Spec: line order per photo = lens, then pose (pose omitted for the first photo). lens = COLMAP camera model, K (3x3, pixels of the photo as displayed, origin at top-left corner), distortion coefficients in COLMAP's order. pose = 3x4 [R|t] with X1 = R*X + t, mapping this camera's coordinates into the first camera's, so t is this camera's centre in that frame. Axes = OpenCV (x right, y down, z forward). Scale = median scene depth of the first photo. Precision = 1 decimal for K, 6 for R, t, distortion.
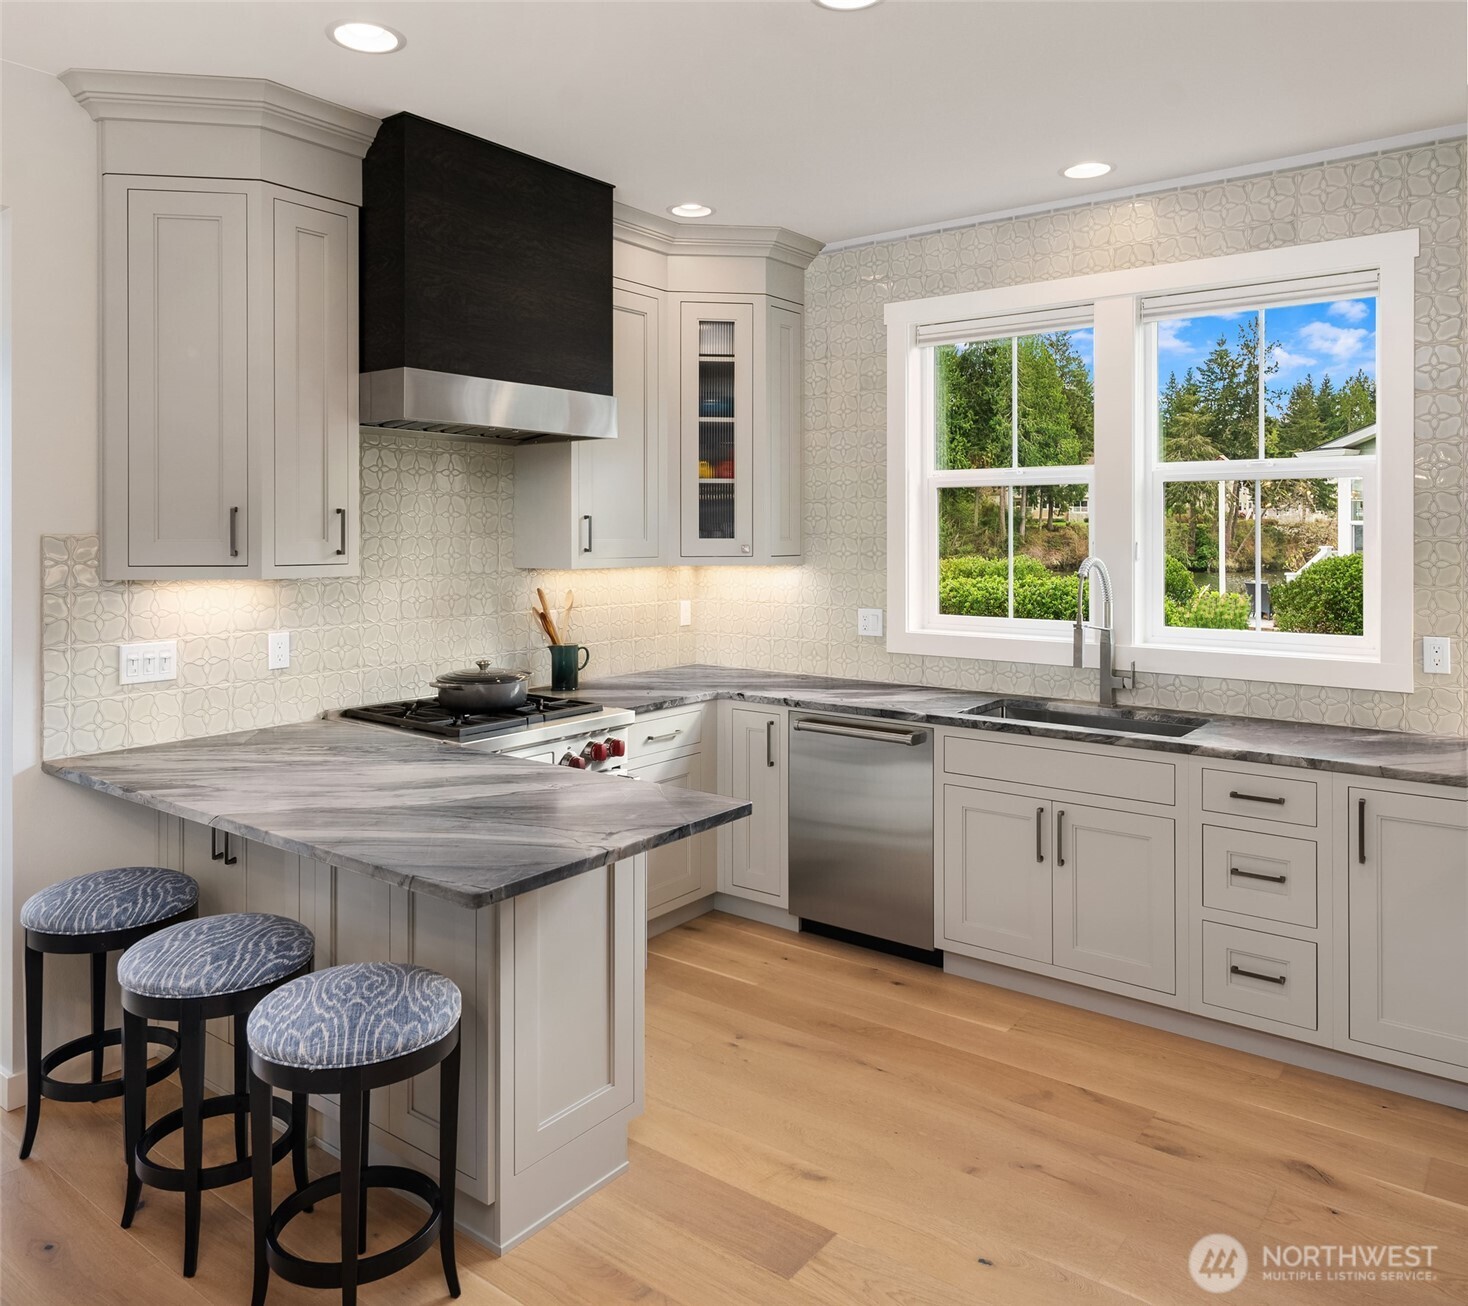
lens RADIAL K [[1095.9, 0, 741.0], [0, 1095.9, 532.3], [0, 0, 1]] dist [0.001429, 0.001328]
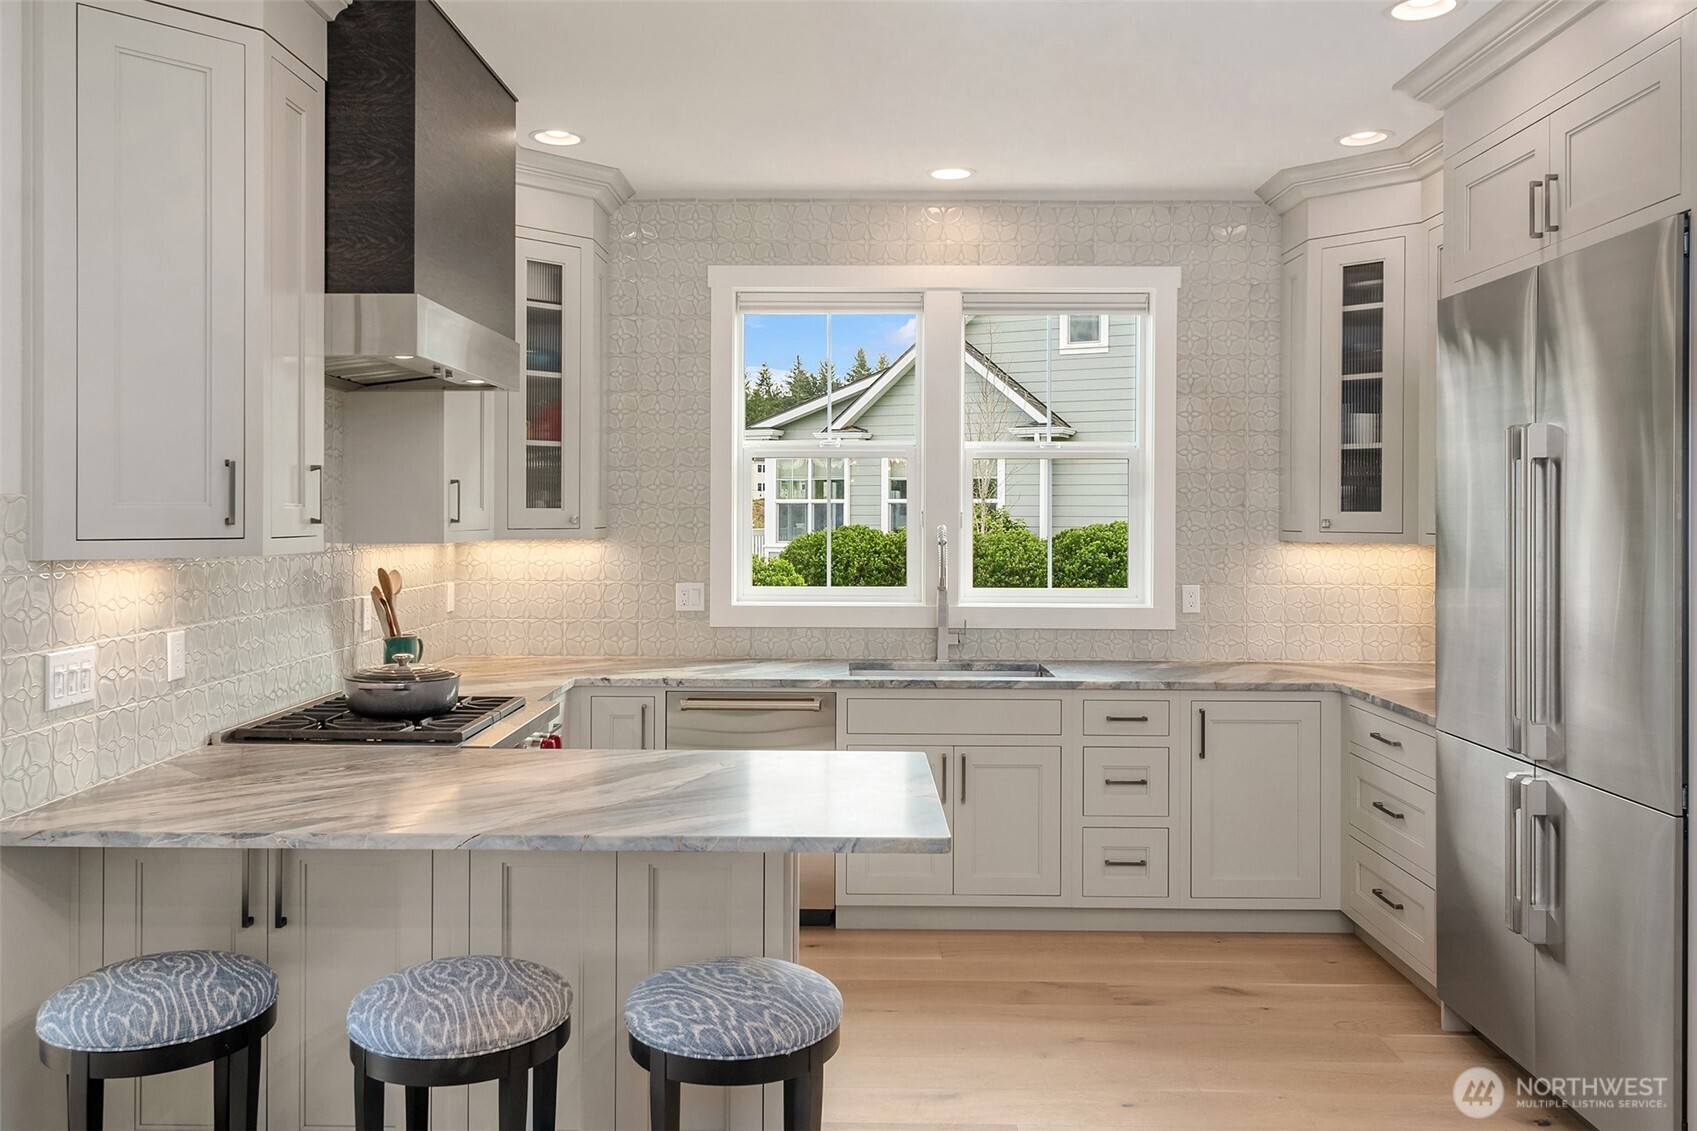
lens RADIAL K [[1258.6, 0, 844.1], [0, 1258.6, 513.6], [0, 0, 1]] dist [-0.003157, 0.001408]
pose [[0.803425, 0.001171, 0.595405, -0.535045], [-0.002264, 0.999997, 0.001089, 0.010131], [-0.595402, -0.002223, 0.803425, 0.049645]]
